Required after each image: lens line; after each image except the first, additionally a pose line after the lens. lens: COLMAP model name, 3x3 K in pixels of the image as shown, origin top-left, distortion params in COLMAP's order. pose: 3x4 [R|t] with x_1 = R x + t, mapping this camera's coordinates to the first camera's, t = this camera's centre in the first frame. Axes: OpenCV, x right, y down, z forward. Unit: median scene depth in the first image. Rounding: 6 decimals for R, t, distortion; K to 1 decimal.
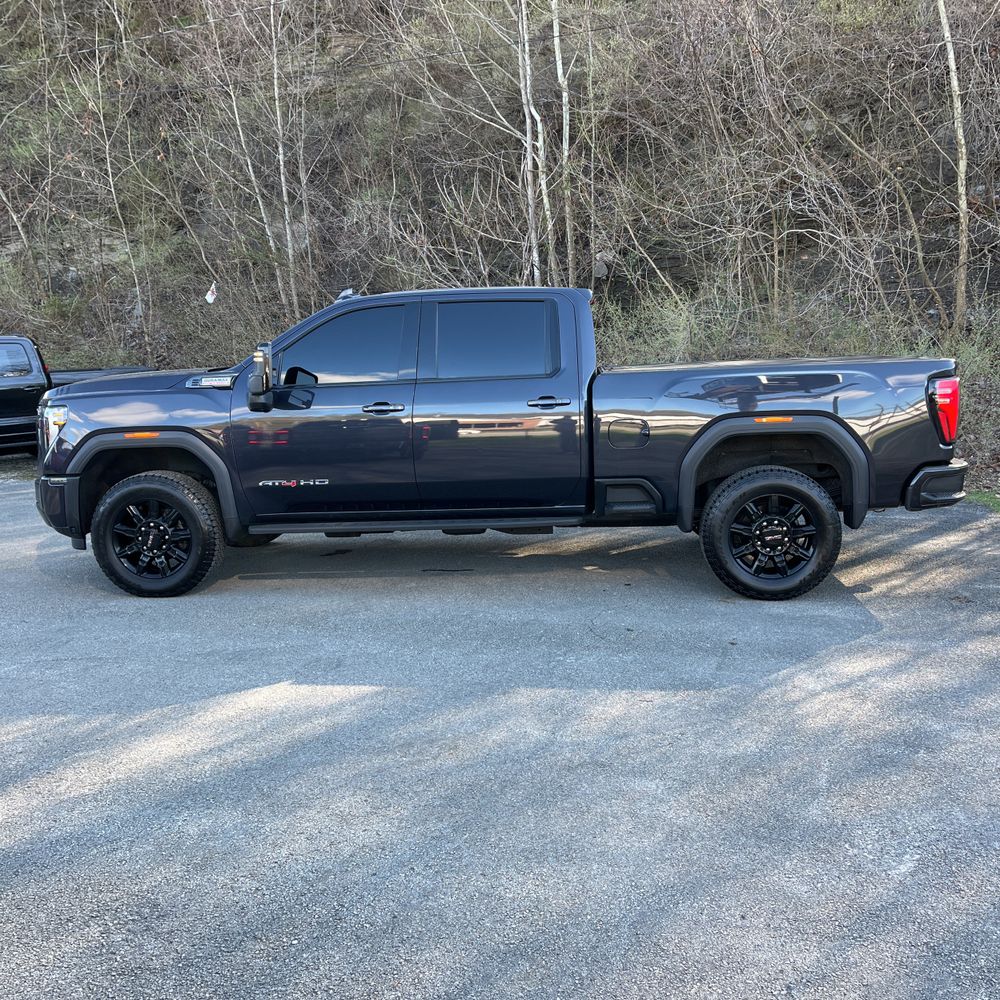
lens RADIAL K [[1009.1, 0, 504.5], [0, 1009.1, 503.2], [0, 0, 1]] dist [0.025830, 0.000000]
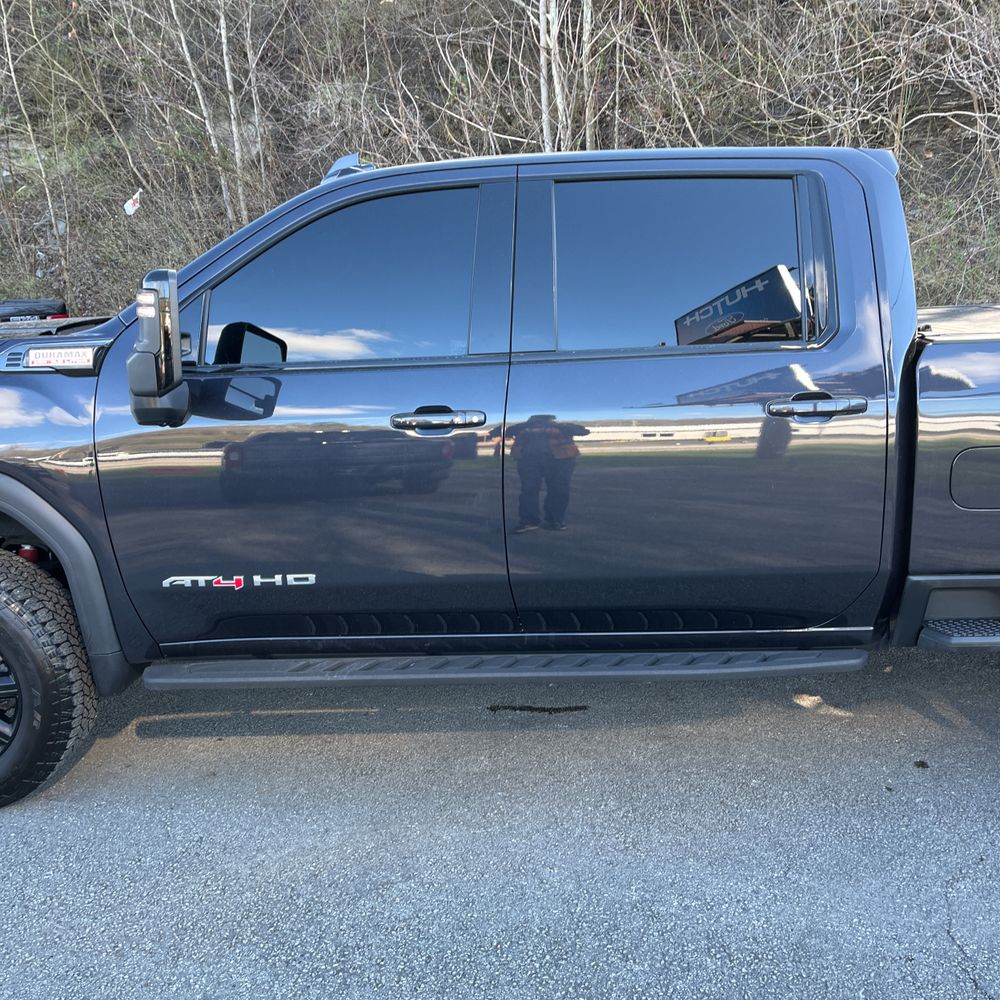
lens RADIAL K [[1009.1, 0, 497.0], [0, 1009.1, 493.5], [0, 0, 1]] dist [0.025830, 0.000000]
pose [[0.999419, -0.005433, 0.033648, -0.102031], [0.003391, 0.998166, 0.060445, -0.082667], [-0.033915, -0.060296, 0.997604, 0.515903]]
